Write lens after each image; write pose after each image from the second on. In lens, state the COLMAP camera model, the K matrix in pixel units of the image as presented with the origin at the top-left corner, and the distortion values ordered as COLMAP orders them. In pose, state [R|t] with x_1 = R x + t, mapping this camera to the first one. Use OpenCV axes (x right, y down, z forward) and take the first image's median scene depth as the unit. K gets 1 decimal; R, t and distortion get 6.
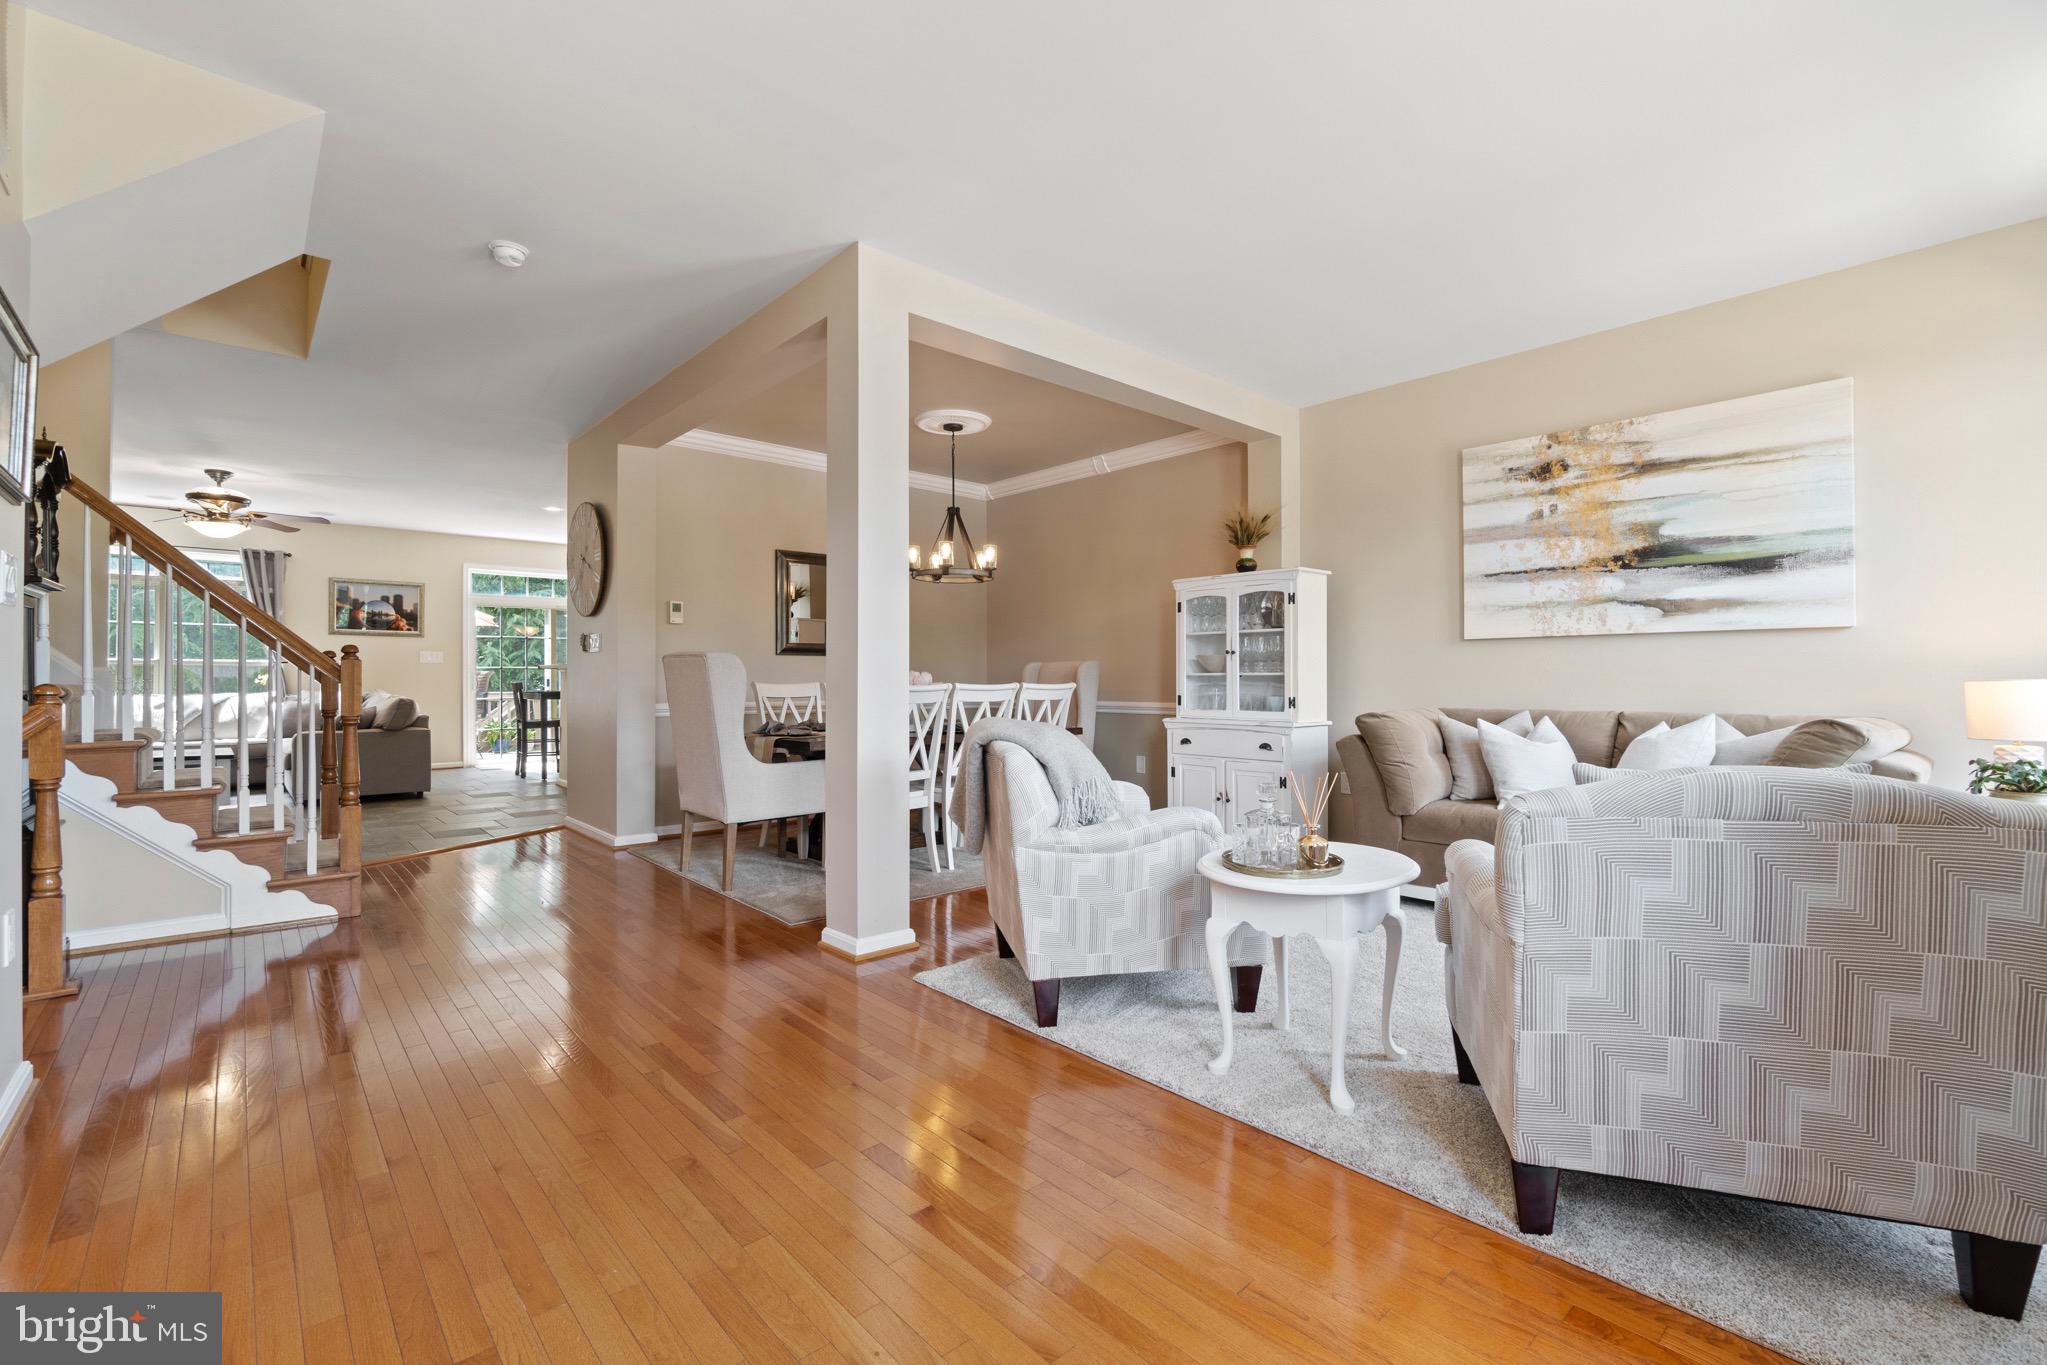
lens RADIAL K [[881.0, 0, 1021.4], [0, 881.0, 688.8], [0, 0, 1]] dist [-0.012162, 0.003973]
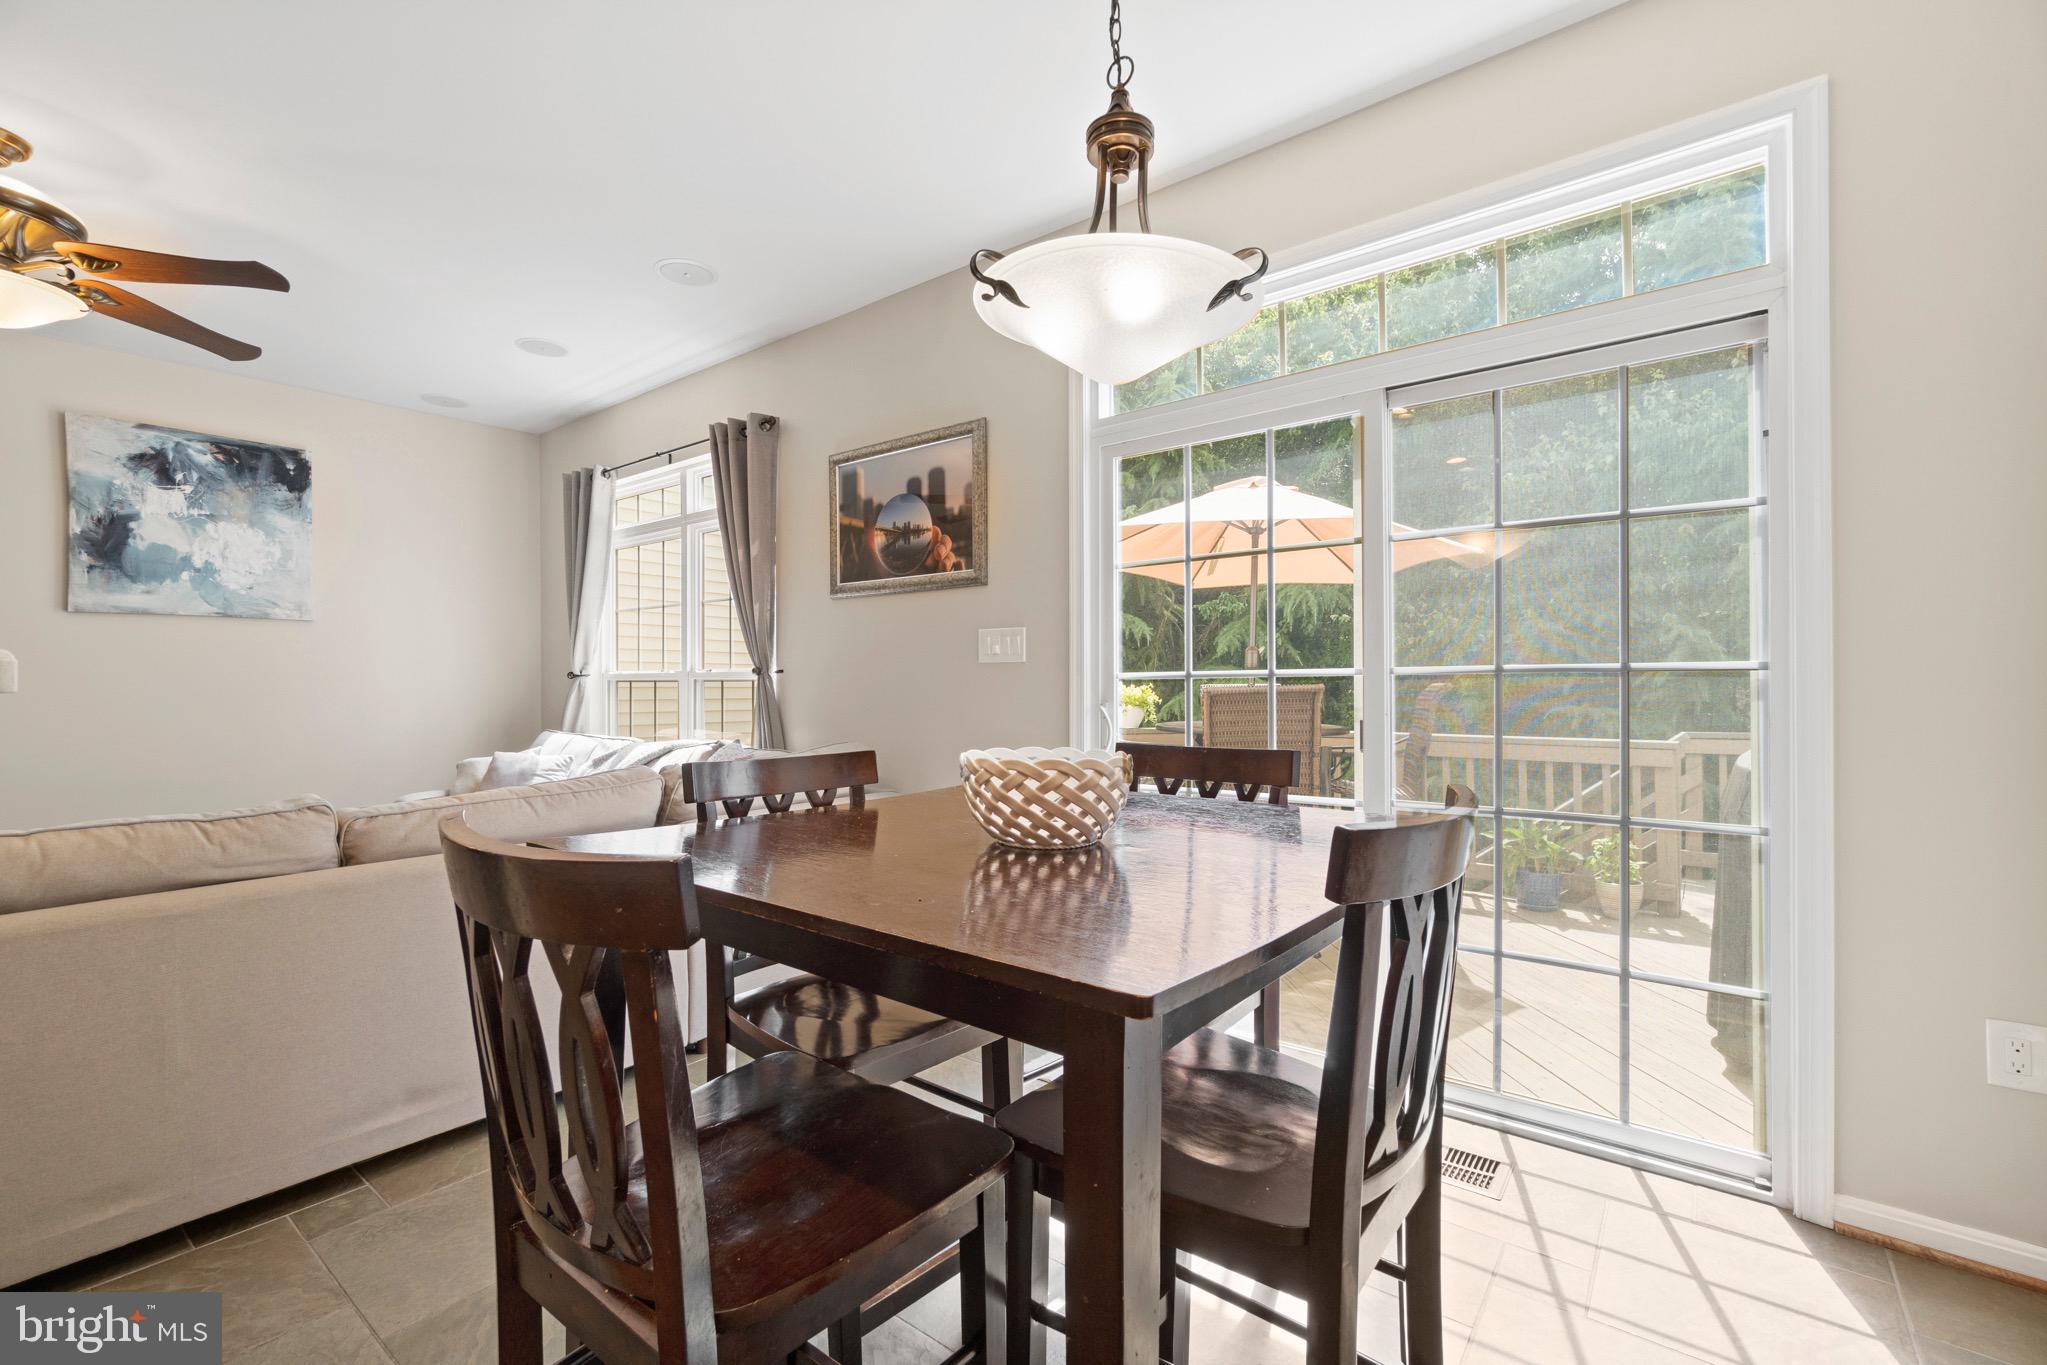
lens RADIAL K [[881.0, 0, 1019.6], [0, 881.0, 689.8], [0, 0, 1]] dist [-0.012162, 0.003973]
pose [[0.180525, 0.004941, -0.983558, -0.370462], [-0.008600, 0.999957, 0.003444, -0.022462], [0.983533, 0.007837, 0.180560, 0.981084]]
